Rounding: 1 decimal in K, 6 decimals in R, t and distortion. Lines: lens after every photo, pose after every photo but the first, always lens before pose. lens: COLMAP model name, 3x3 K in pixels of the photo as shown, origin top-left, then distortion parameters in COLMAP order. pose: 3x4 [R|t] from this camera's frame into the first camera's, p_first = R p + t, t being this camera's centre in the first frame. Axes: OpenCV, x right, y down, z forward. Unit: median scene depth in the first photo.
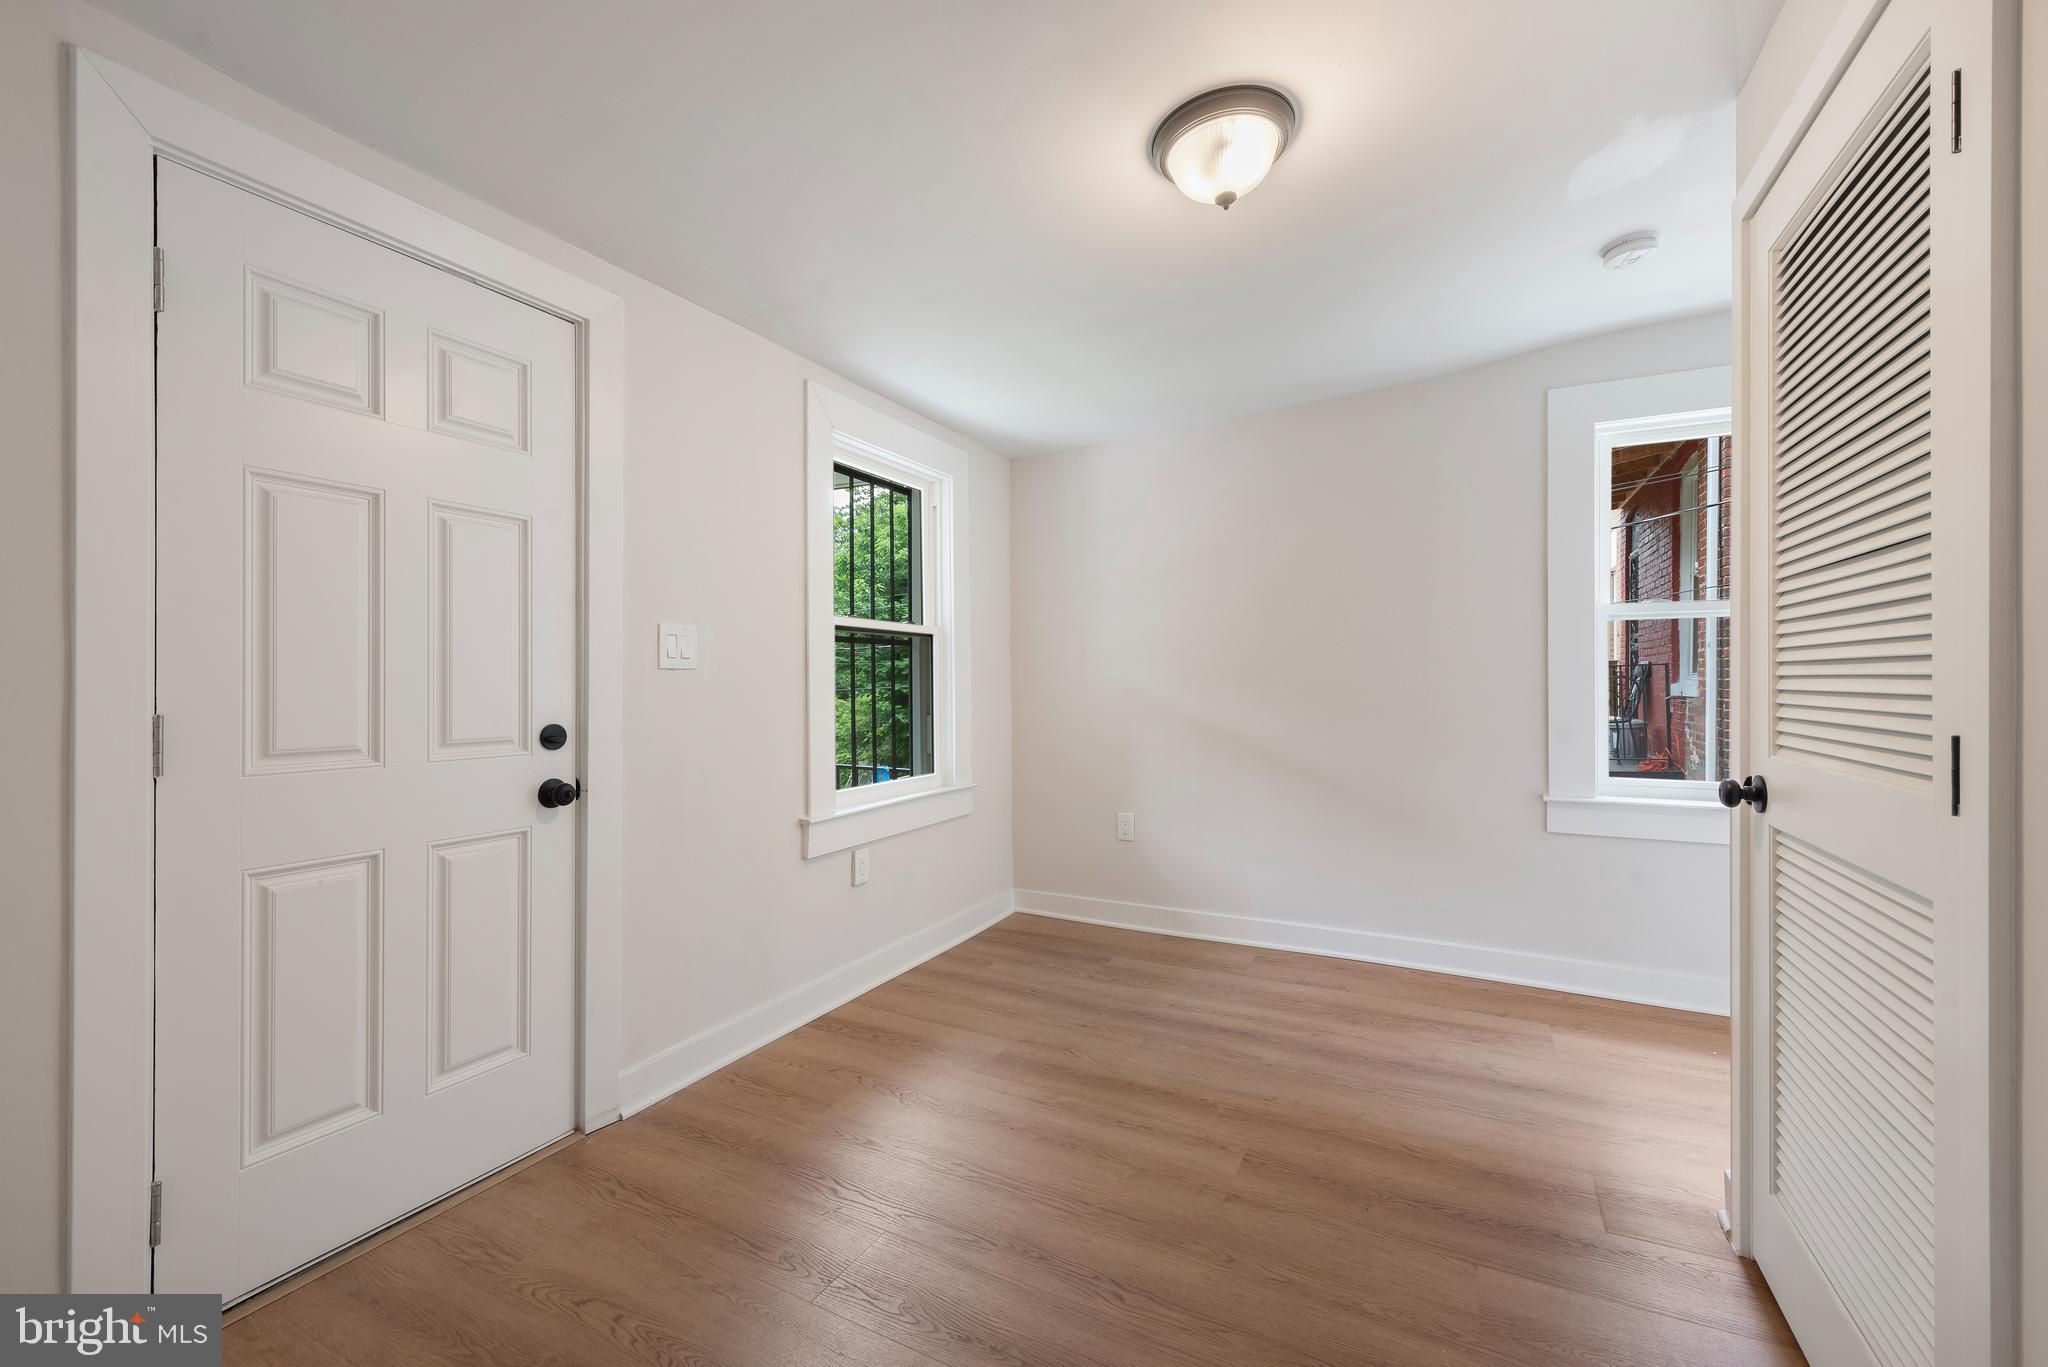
lens RADIAL K [[837.9, 0, 1036.2], [0, 837.9, 680.7], [0, 0, 1]] dist [0.015707, -0.003736]
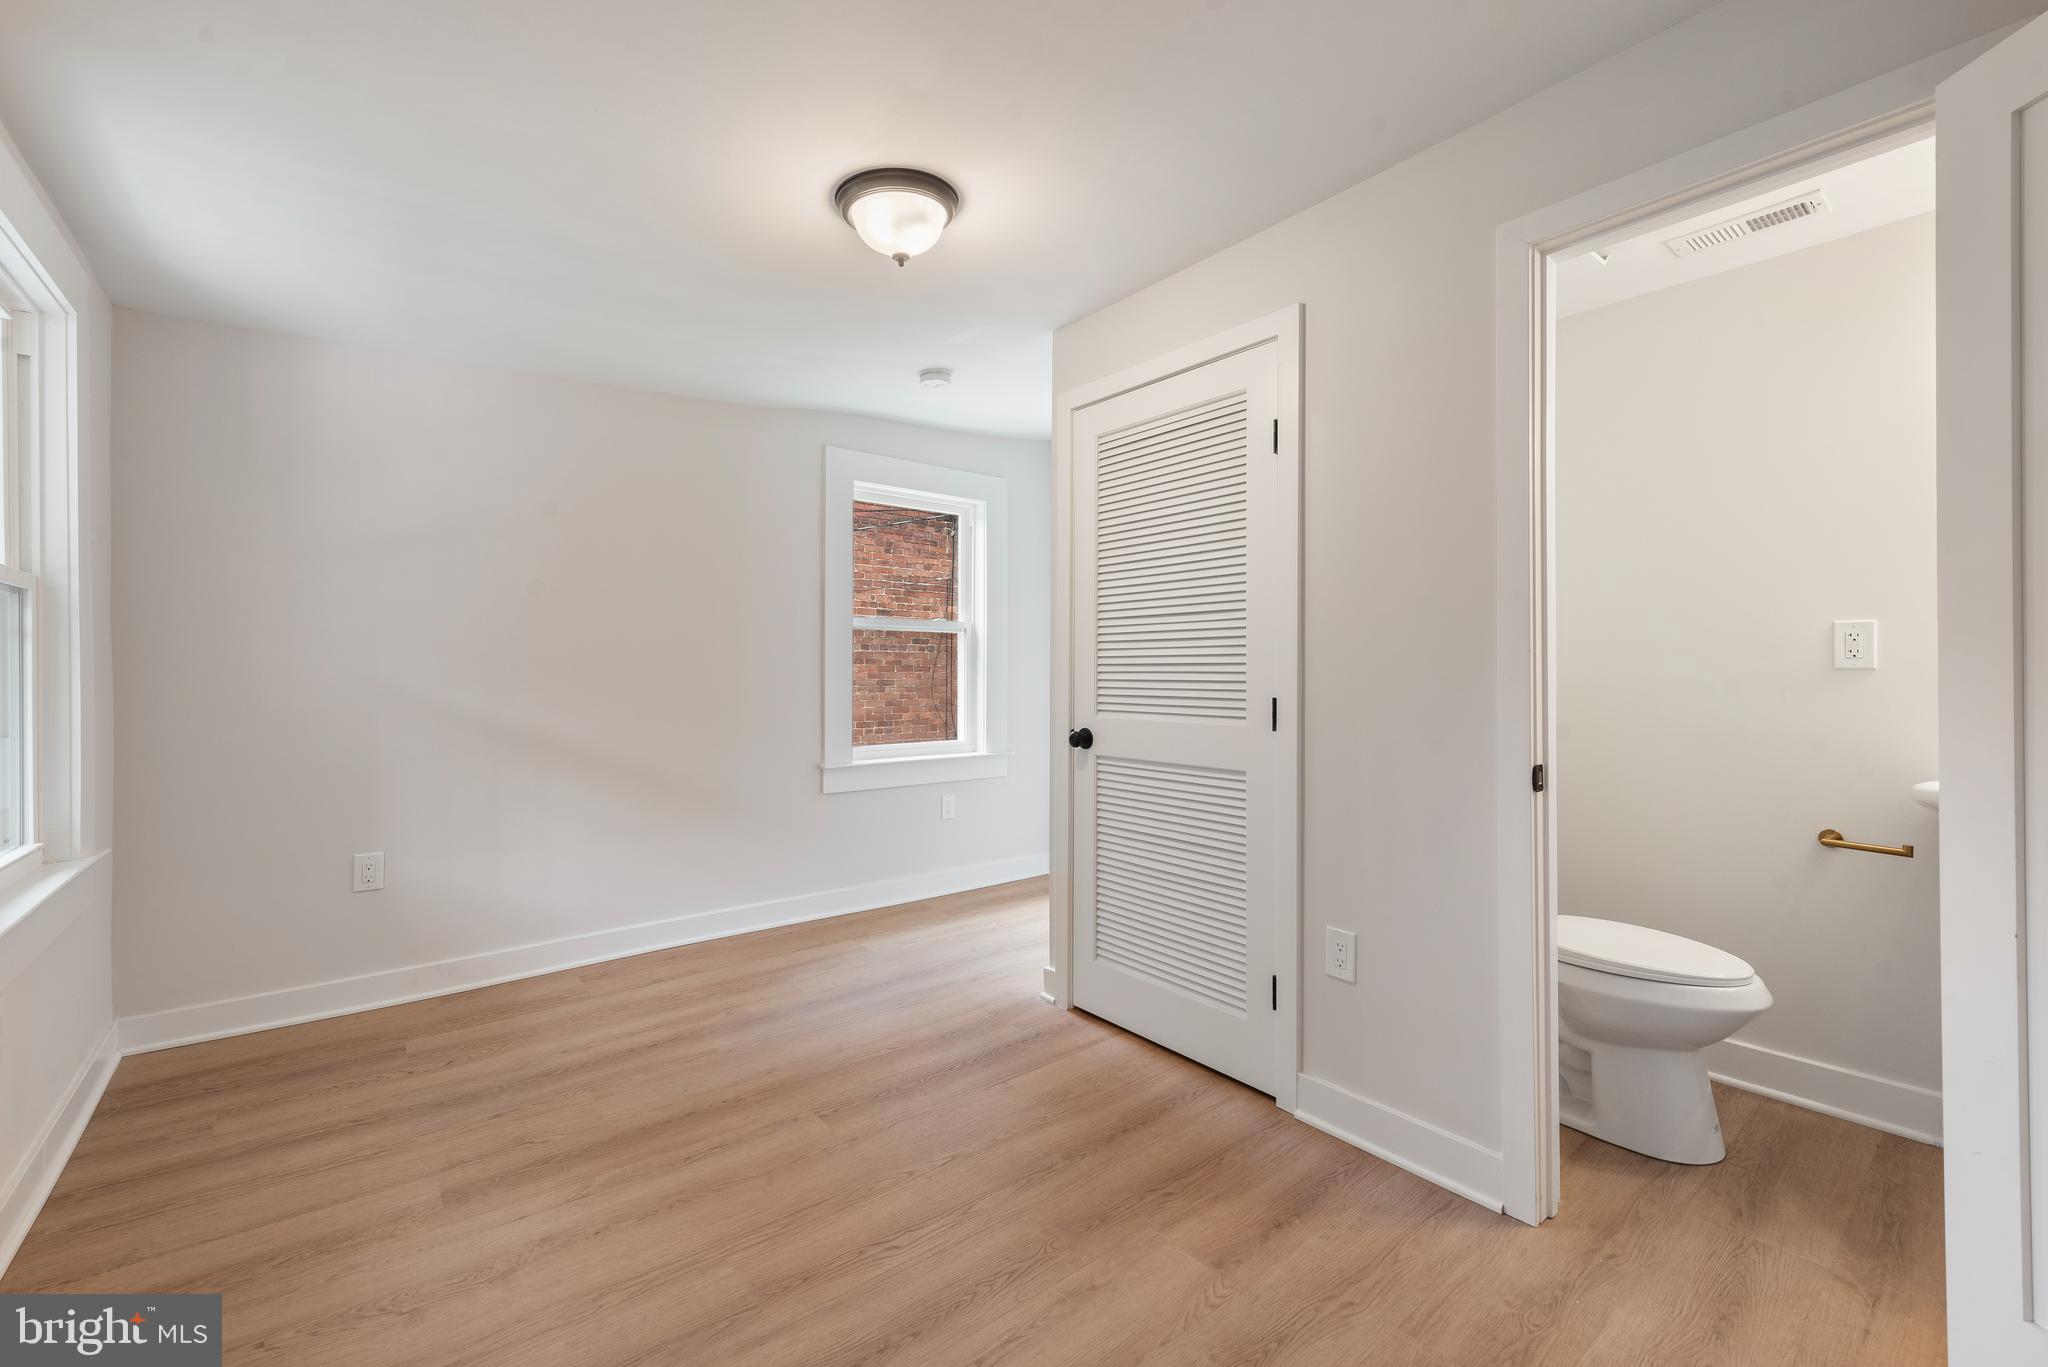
lens RADIAL K [[837.9, 0, 1020.1], [0, 837.9, 666.5], [0, 0, 1]] dist [0.015707, -0.003736]
pose [[0.412738, 0.008818, 0.910807, -0.466401], [0.000467, 0.999951, -0.009893, 0.000672], [-0.910850, 0.004508, 0.412713, 0.231831]]
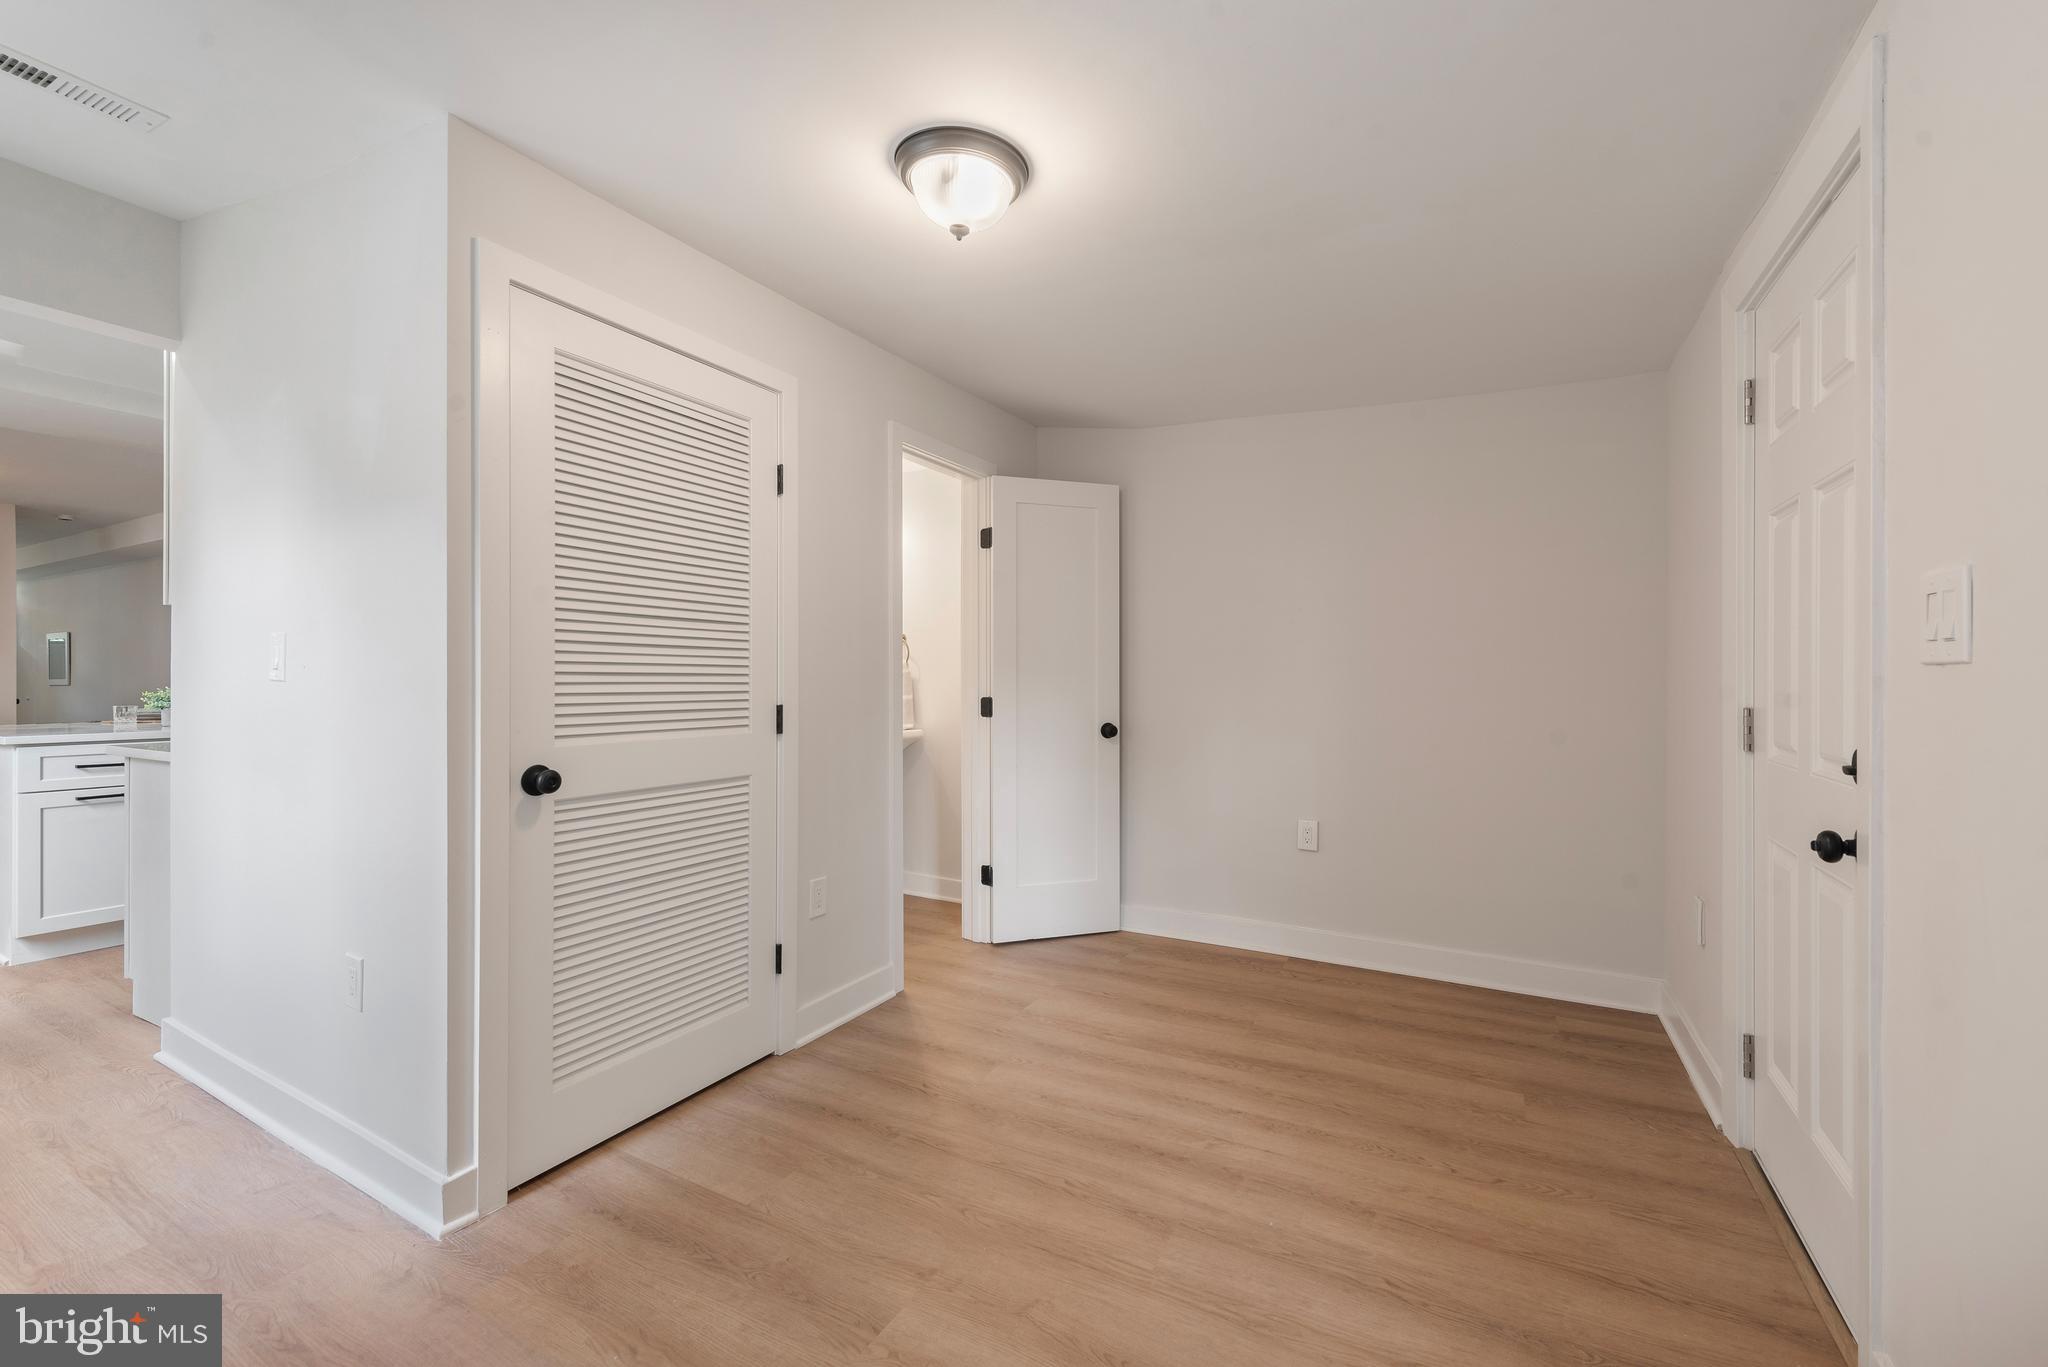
lens RADIAL K [[837.9, 0, 1029.5], [0, 837.9, 682.4], [0, 0, 1]] dist [0.015707, -0.003736]
pose [[-0.999383, 0.002220, 0.035054, 0.063090], [0.002368, 0.999989, 0.004167, -0.005296], [-0.035045, 0.004247, -0.999377, 1.270287]]
